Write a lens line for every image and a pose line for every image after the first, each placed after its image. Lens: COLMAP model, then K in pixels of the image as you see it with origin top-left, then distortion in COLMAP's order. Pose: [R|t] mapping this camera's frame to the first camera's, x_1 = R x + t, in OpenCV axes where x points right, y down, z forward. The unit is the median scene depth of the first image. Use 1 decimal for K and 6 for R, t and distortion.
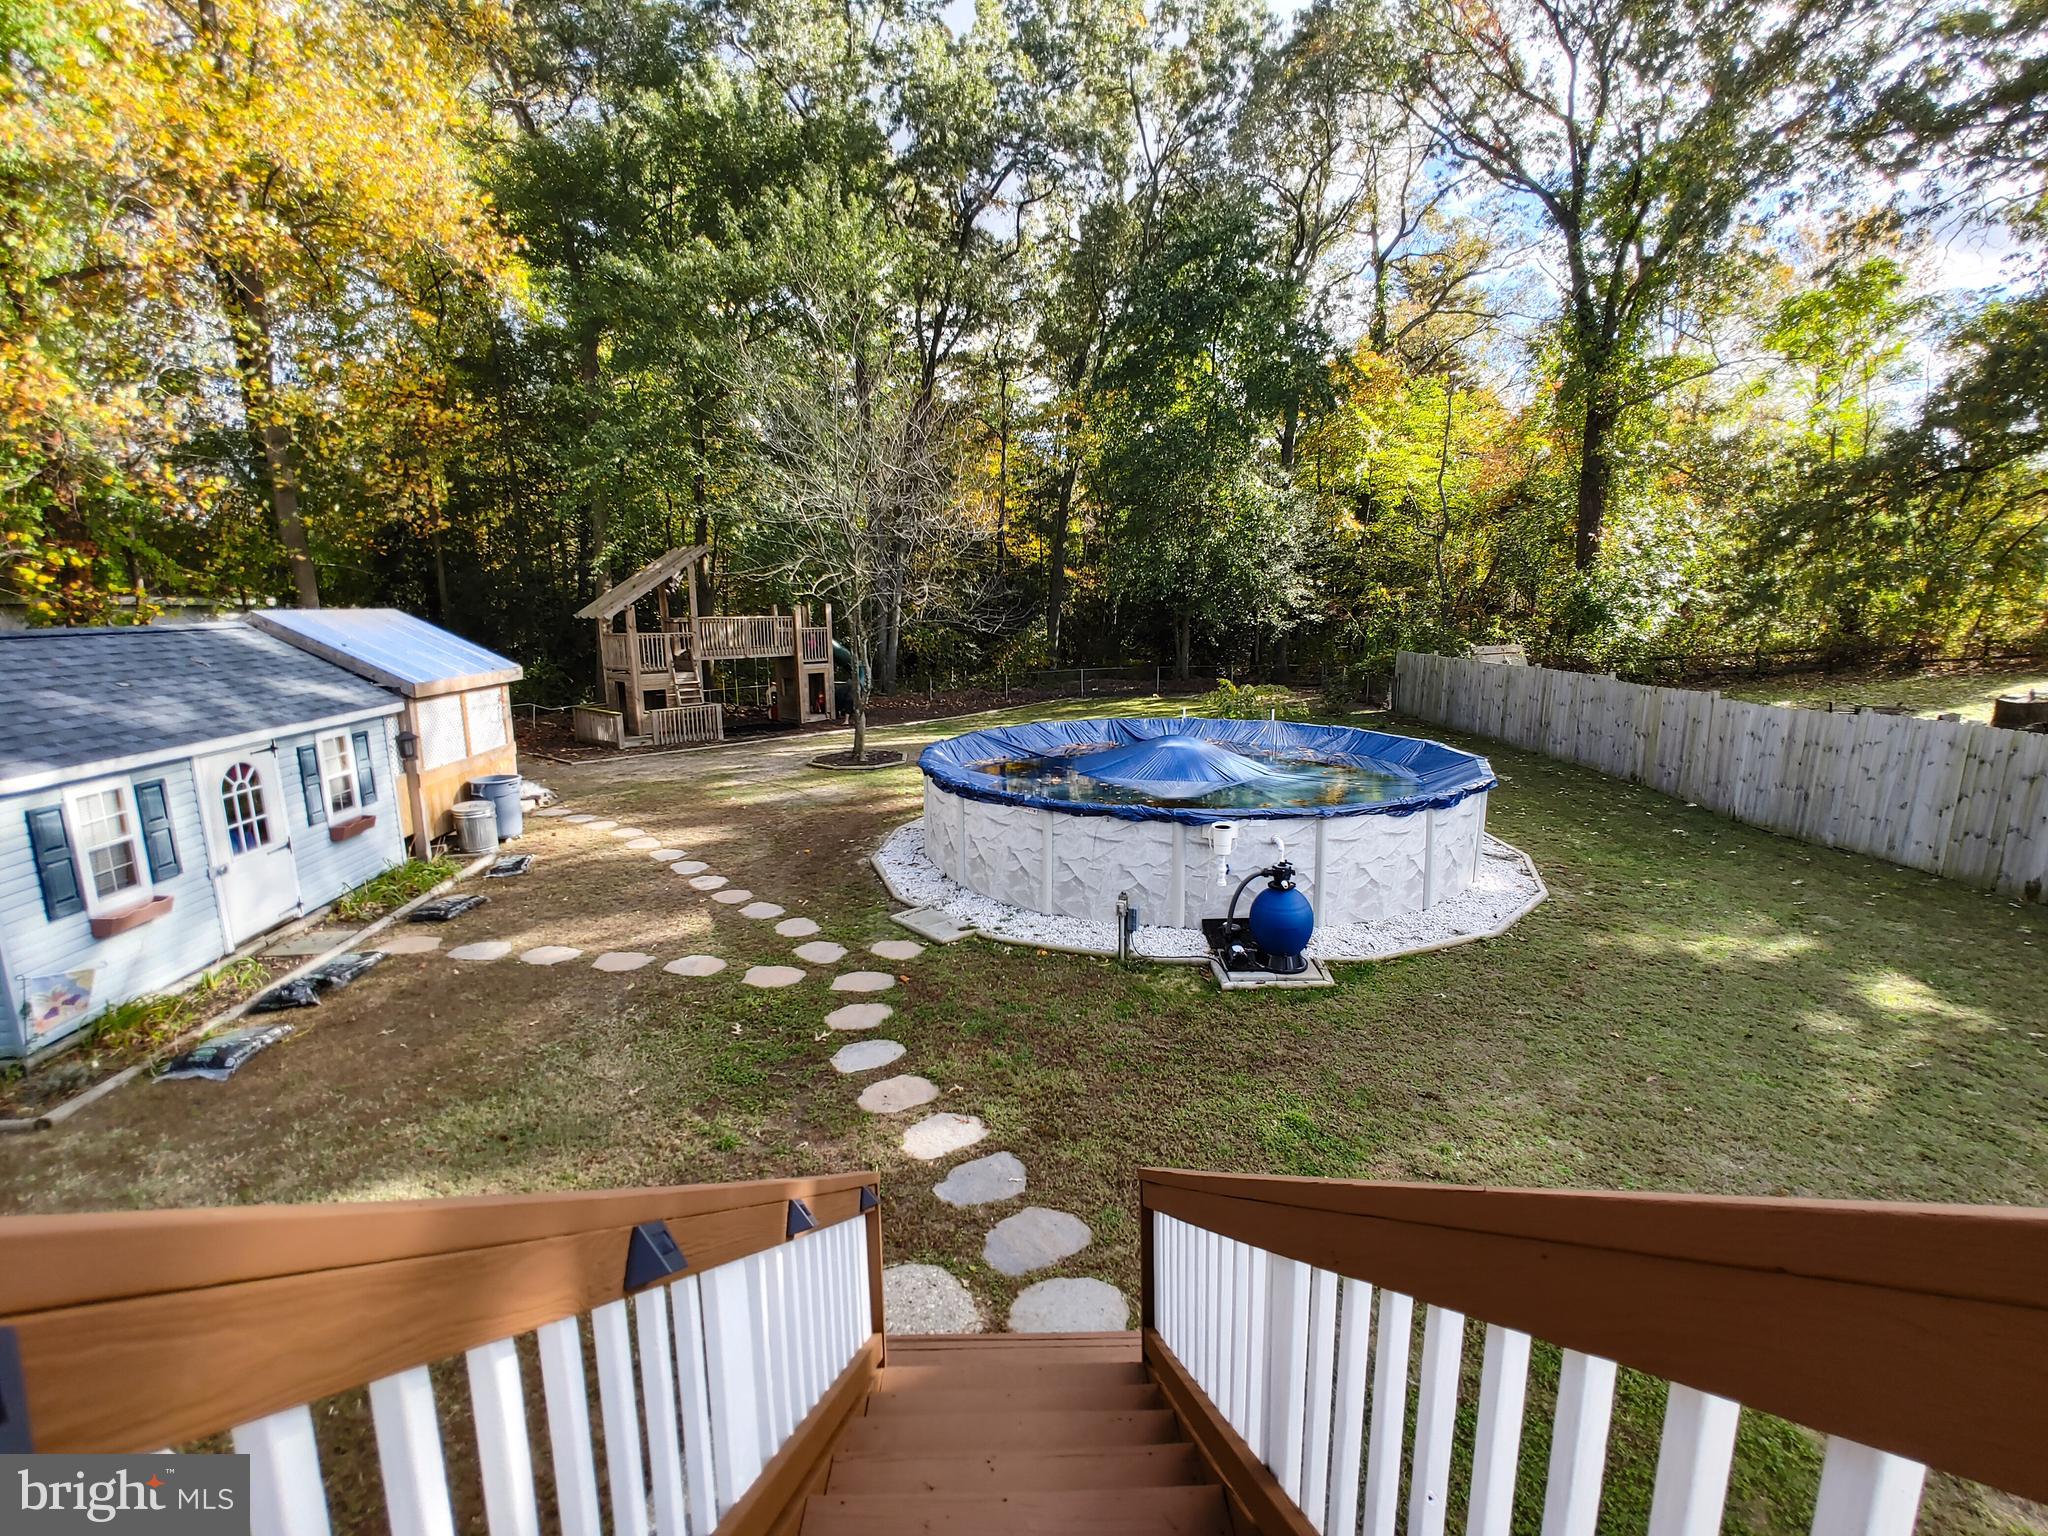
lens RADIAL K [[872.8, 0, 1009.2], [0, 872.8, 775.6], [0, 0, 1]] dist [-0.001440, 0.002375]
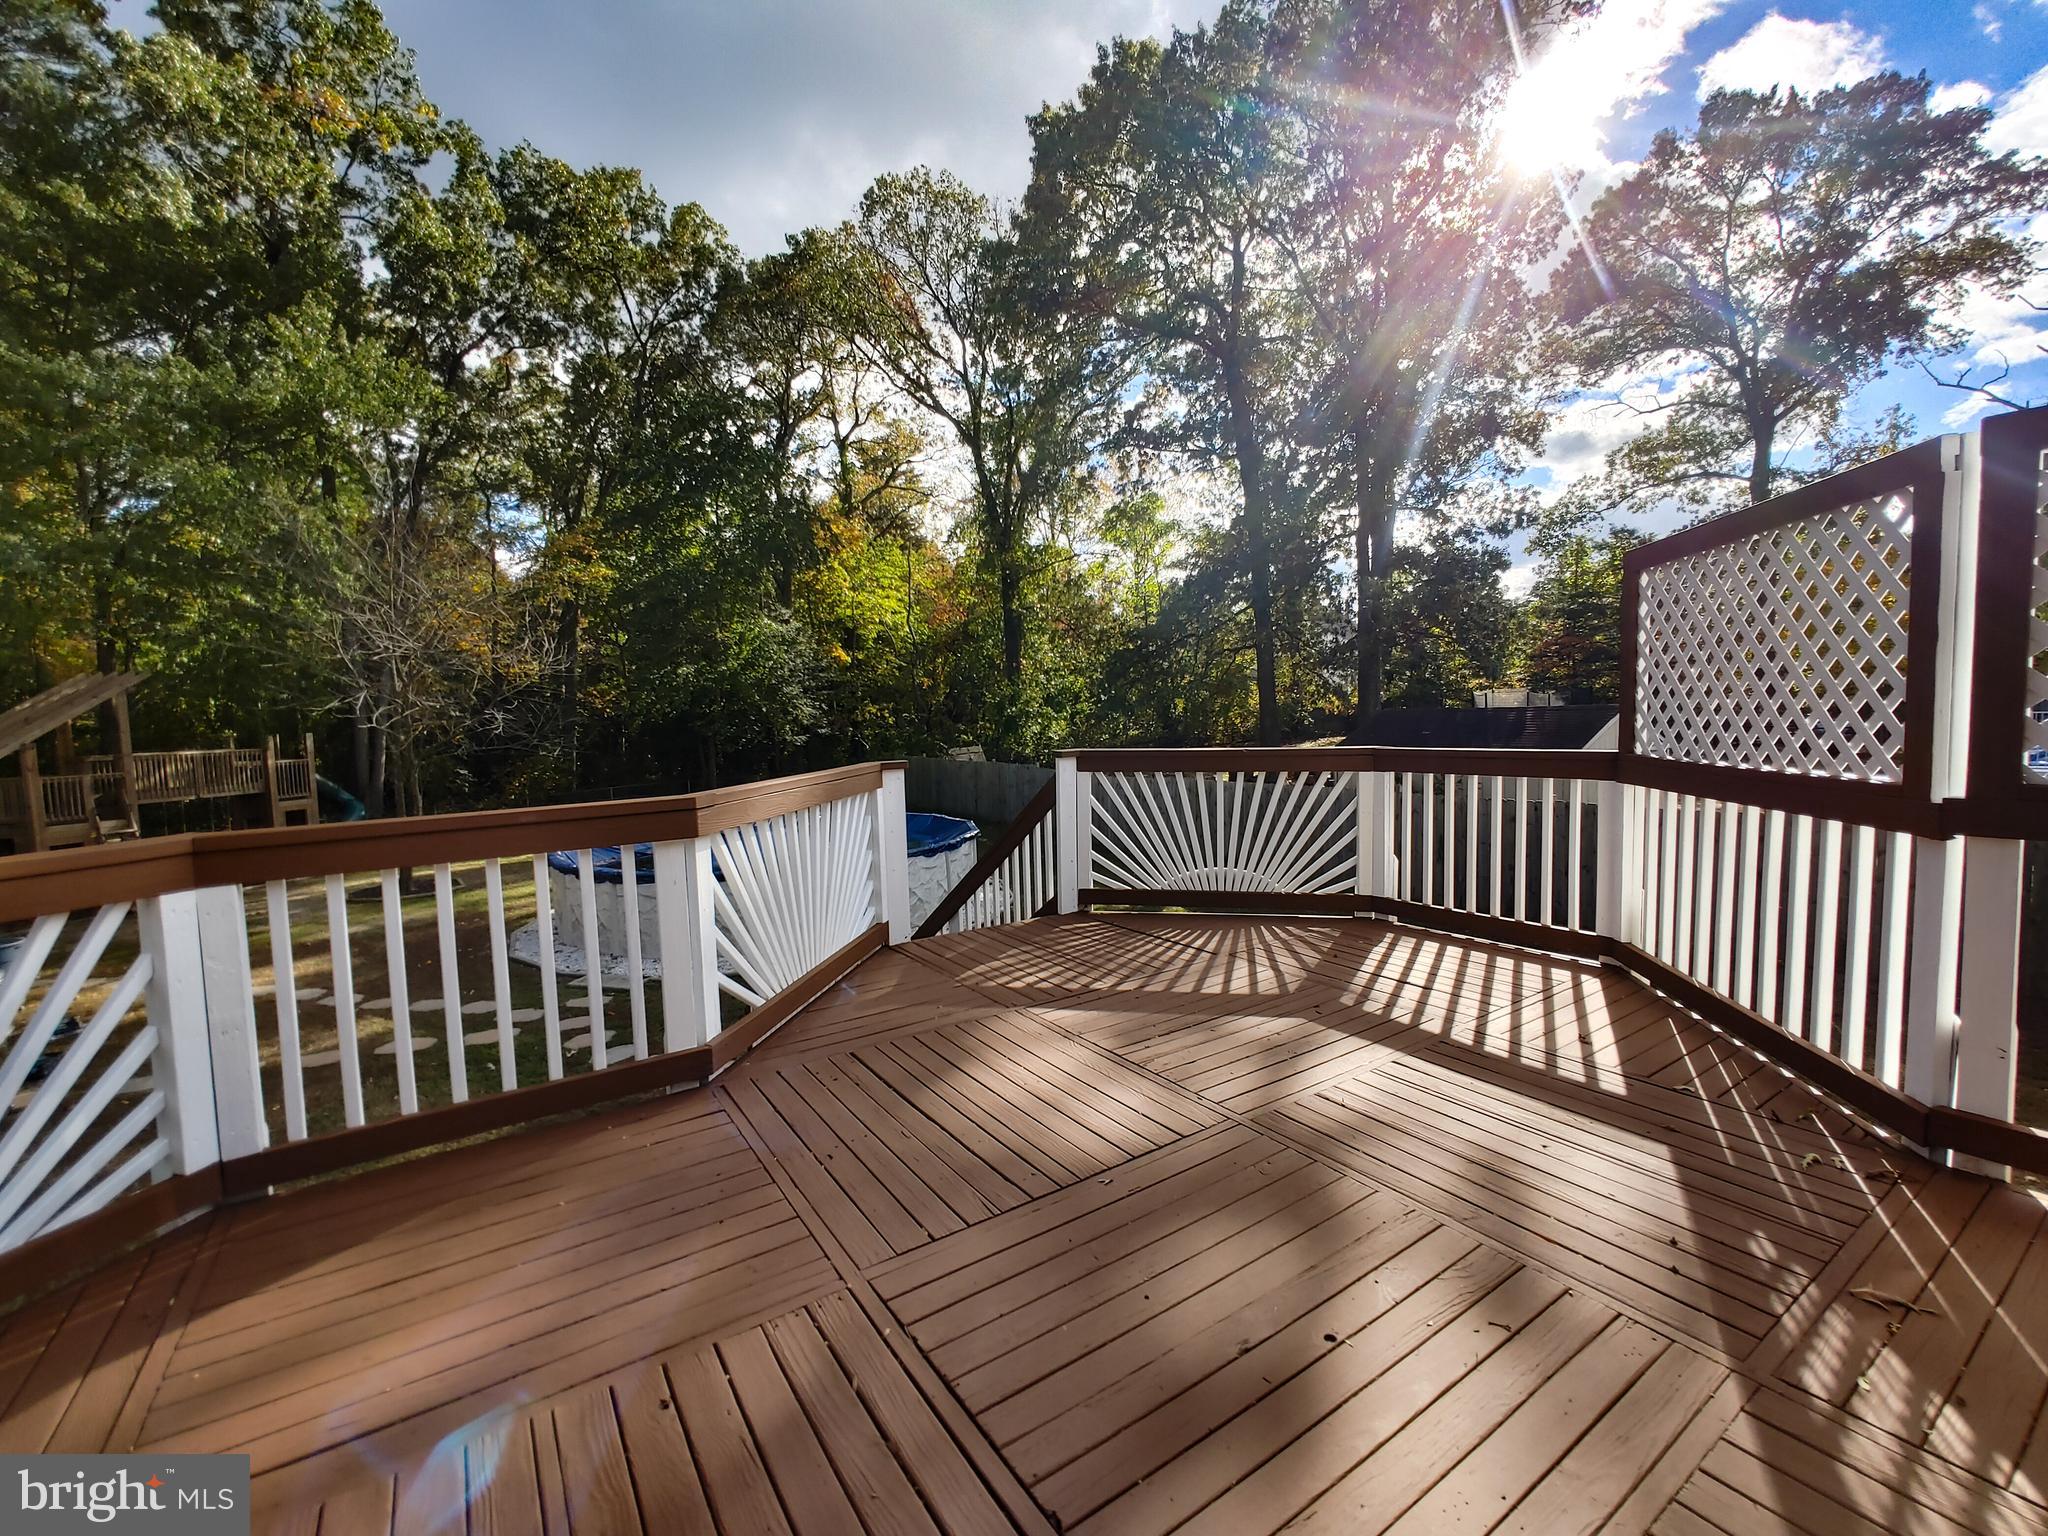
lens RADIAL K [[872.8, 0, 1025.0], [0, 872.8, 775.9], [0, 0, 1]] dist [-0.001440, 0.002375]
pose [[0.836249, -0.055696, 0.545513, -0.064106], [0.124988, 0.988001, -0.090728, 0.015166], [-0.533915, 0.144053, 0.833177, -0.105717]]
